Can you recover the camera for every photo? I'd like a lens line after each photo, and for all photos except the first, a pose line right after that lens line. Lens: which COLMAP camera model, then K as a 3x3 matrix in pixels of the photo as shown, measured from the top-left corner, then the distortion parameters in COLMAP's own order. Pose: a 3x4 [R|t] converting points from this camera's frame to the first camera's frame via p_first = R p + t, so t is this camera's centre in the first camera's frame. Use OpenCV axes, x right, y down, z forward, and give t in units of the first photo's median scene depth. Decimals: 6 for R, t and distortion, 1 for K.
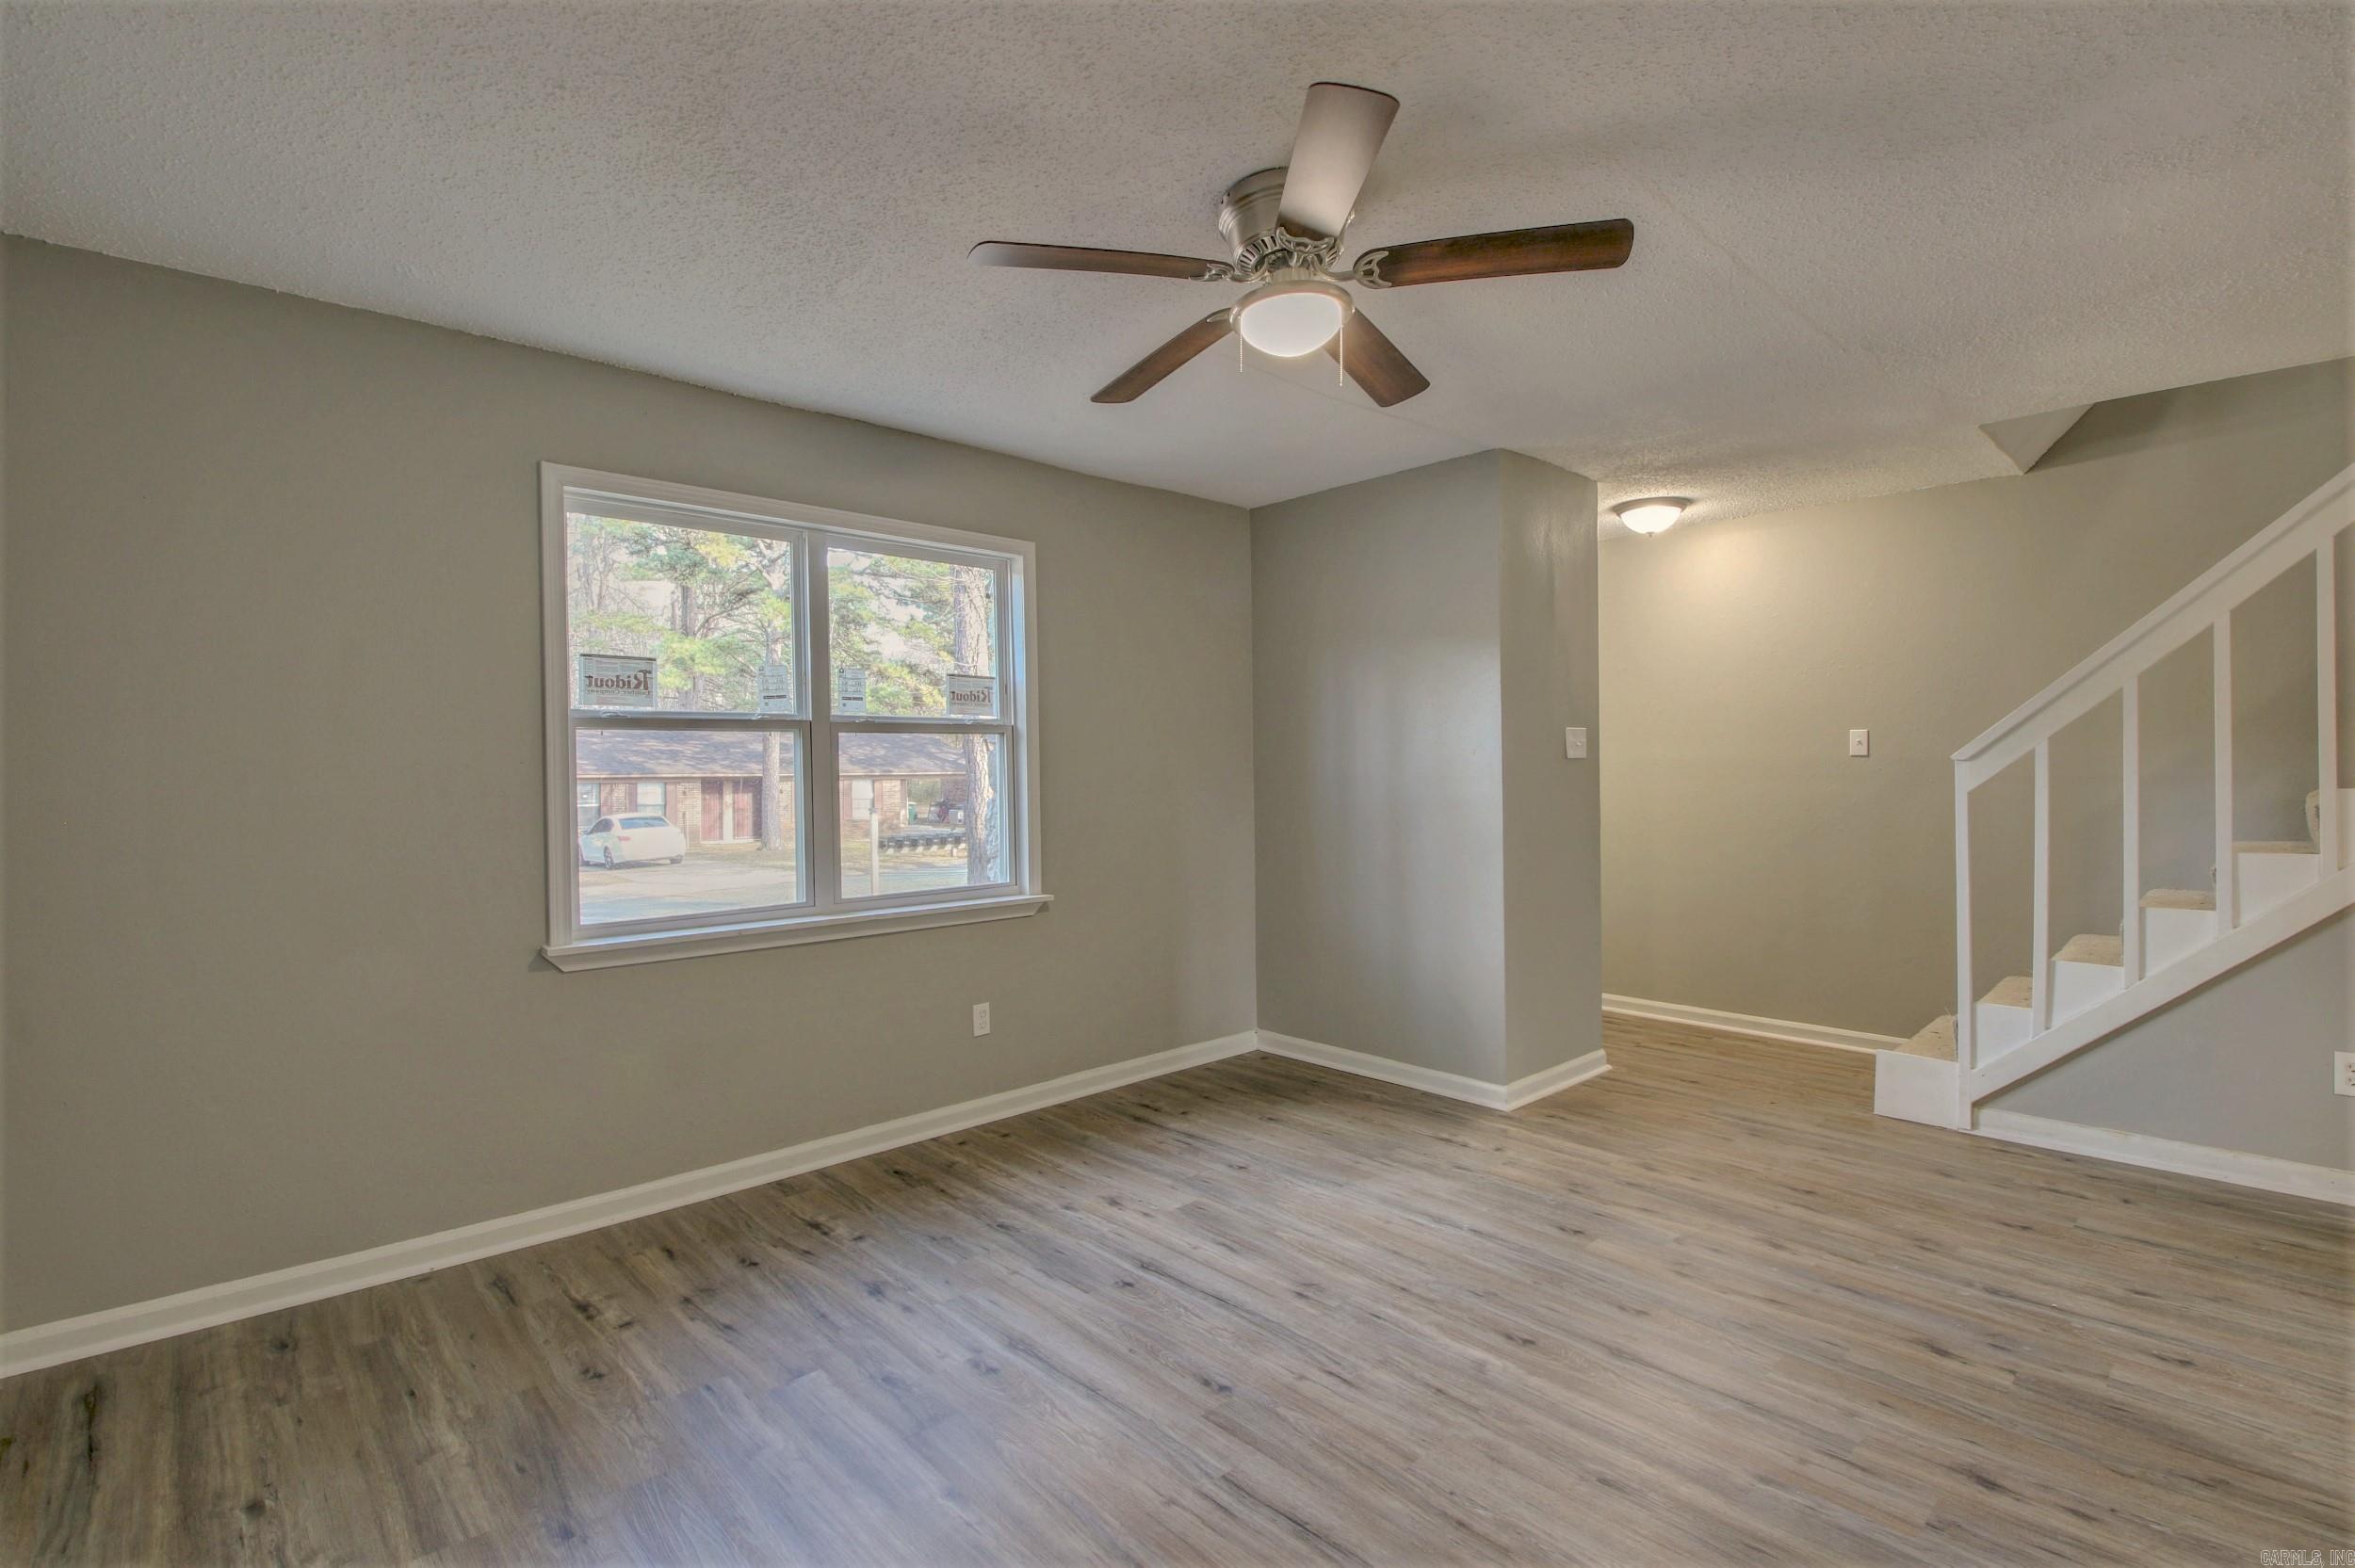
lens RADIAL K [[1081.3, 0, 1152.5], [0, 1081.3, 773.7], [0, 0, 1]] dist [-0.035765, -0.000647]
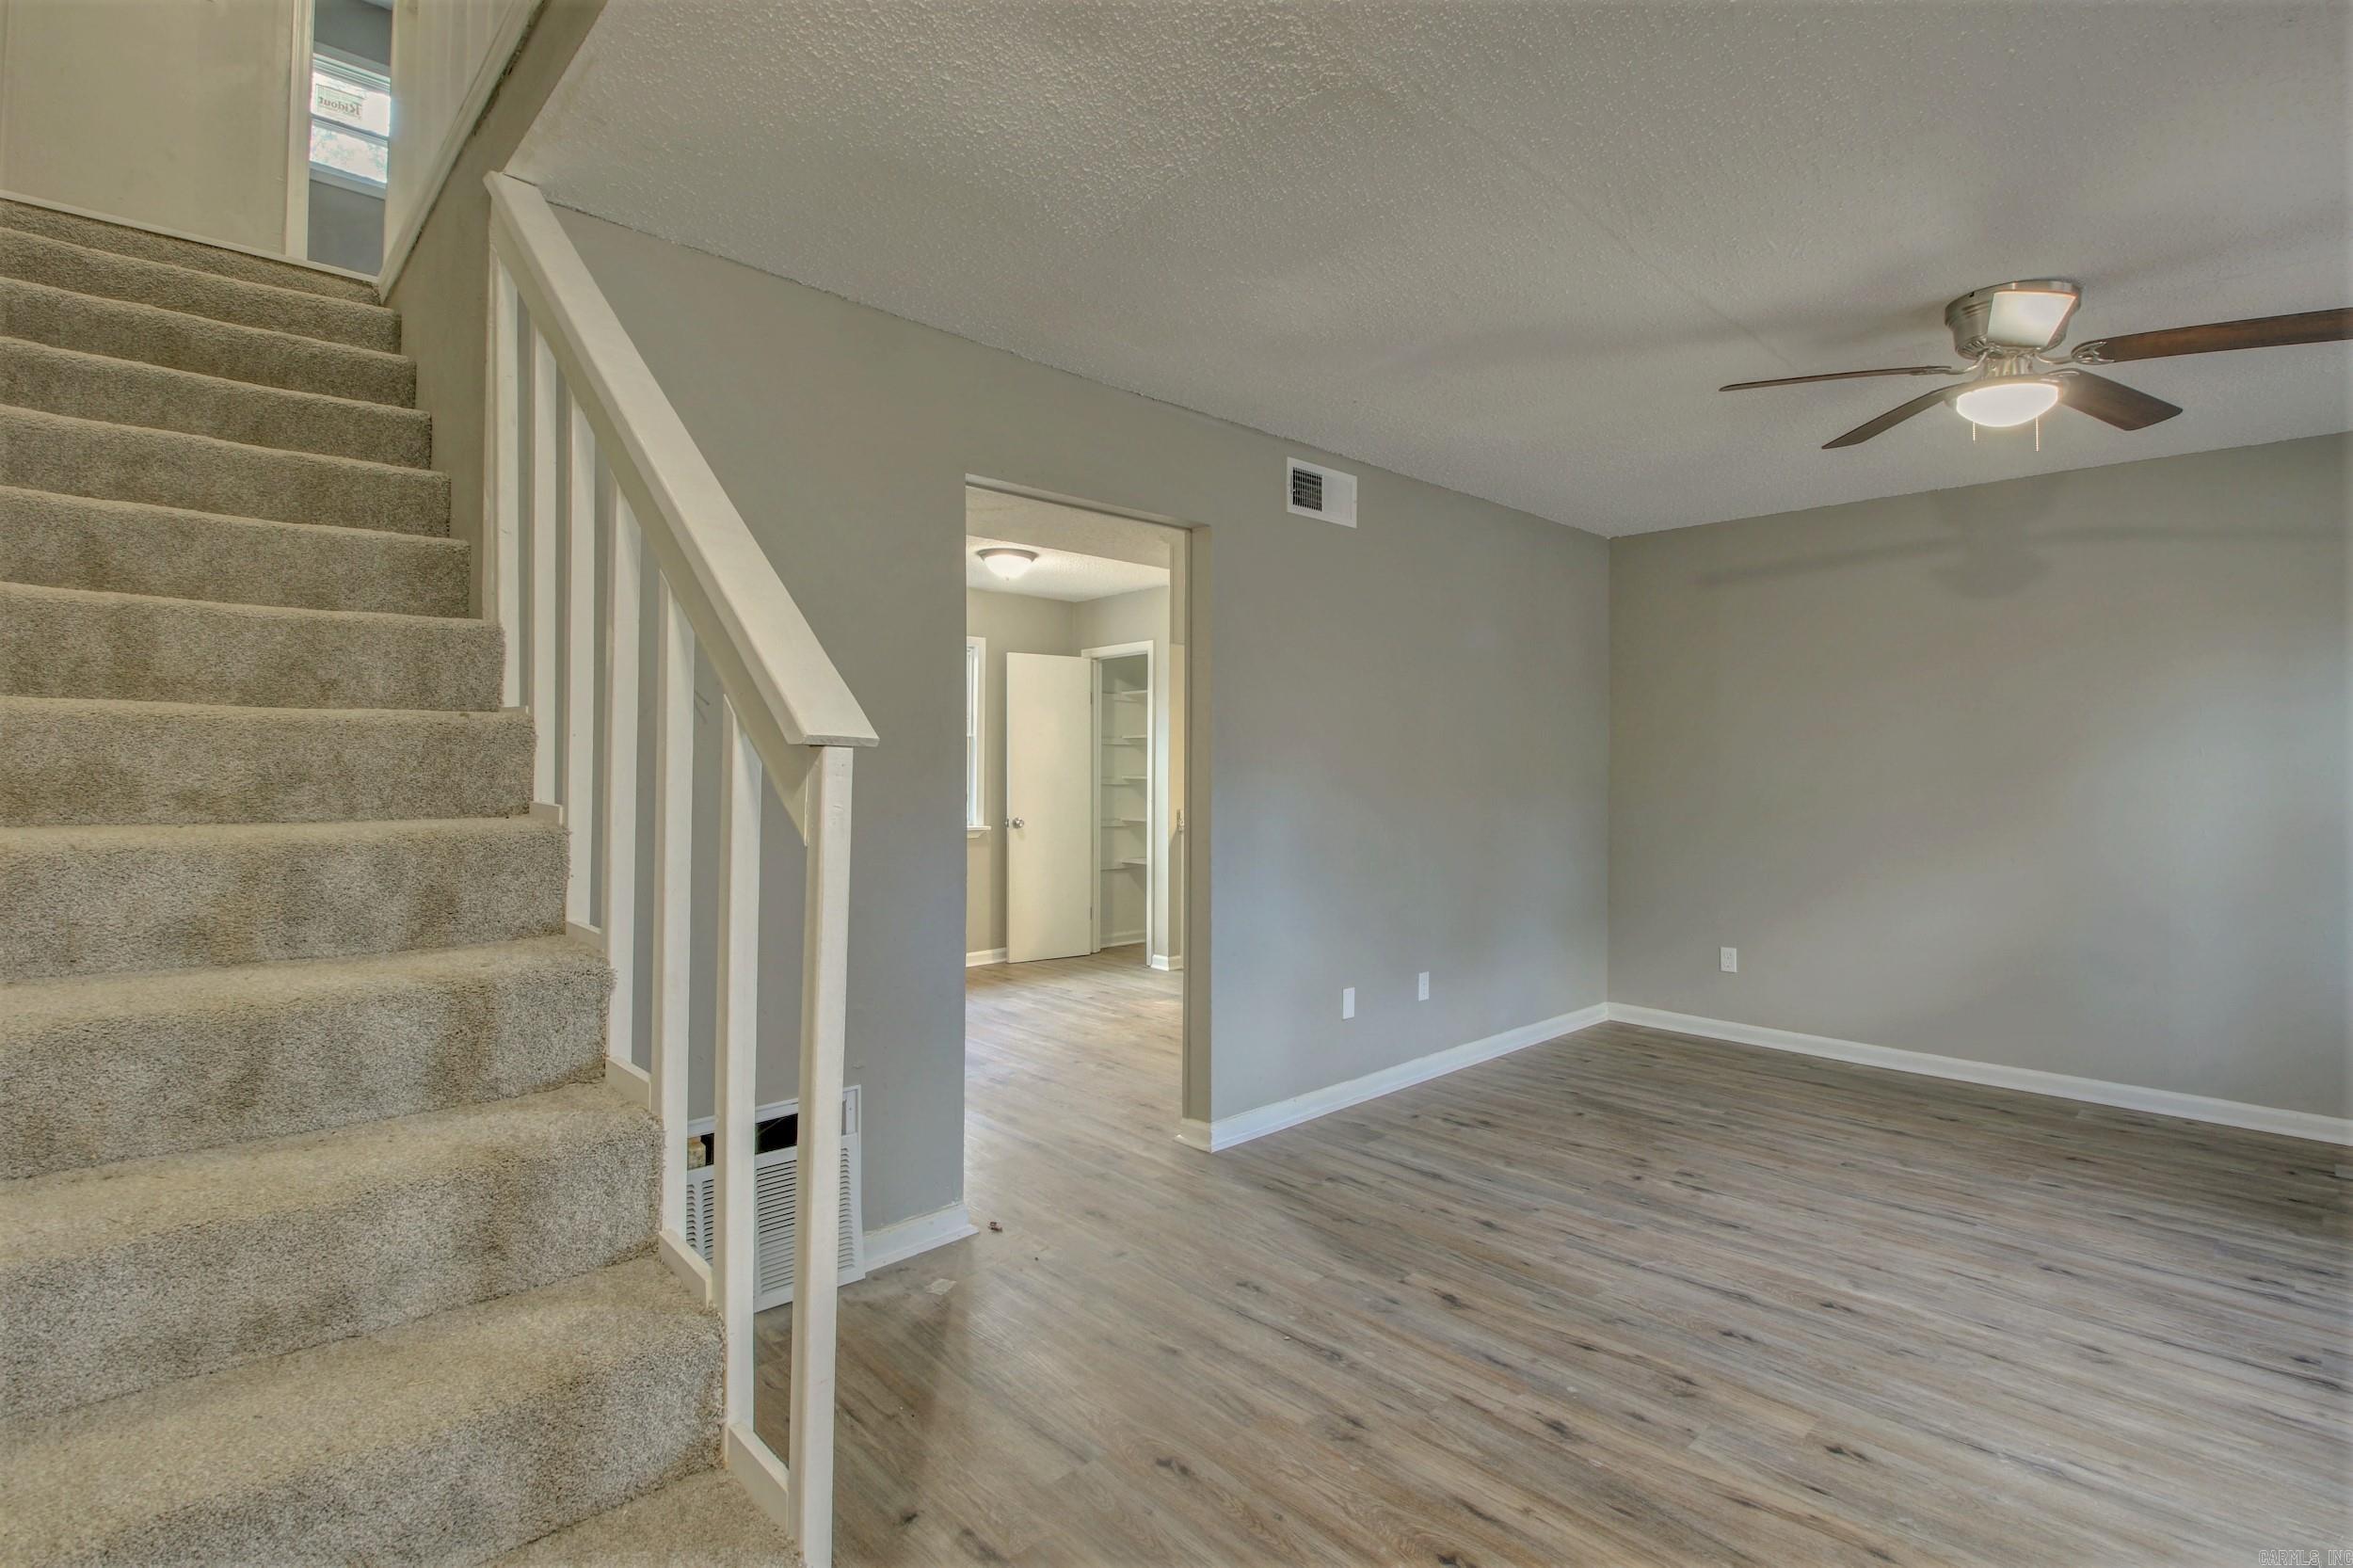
lens RADIAL K [[1080.5, 0, 1151.5], [0, 1080.5, 773.7], [0, 0, 1]] dist [-0.035765, -0.000647]
pose [[-0.999991, 0.003656, 0.002178, 1.023577], [0.003696, 0.999825, 0.018342, -0.024505], [-0.002111, 0.018350, -0.999829, 2.042451]]
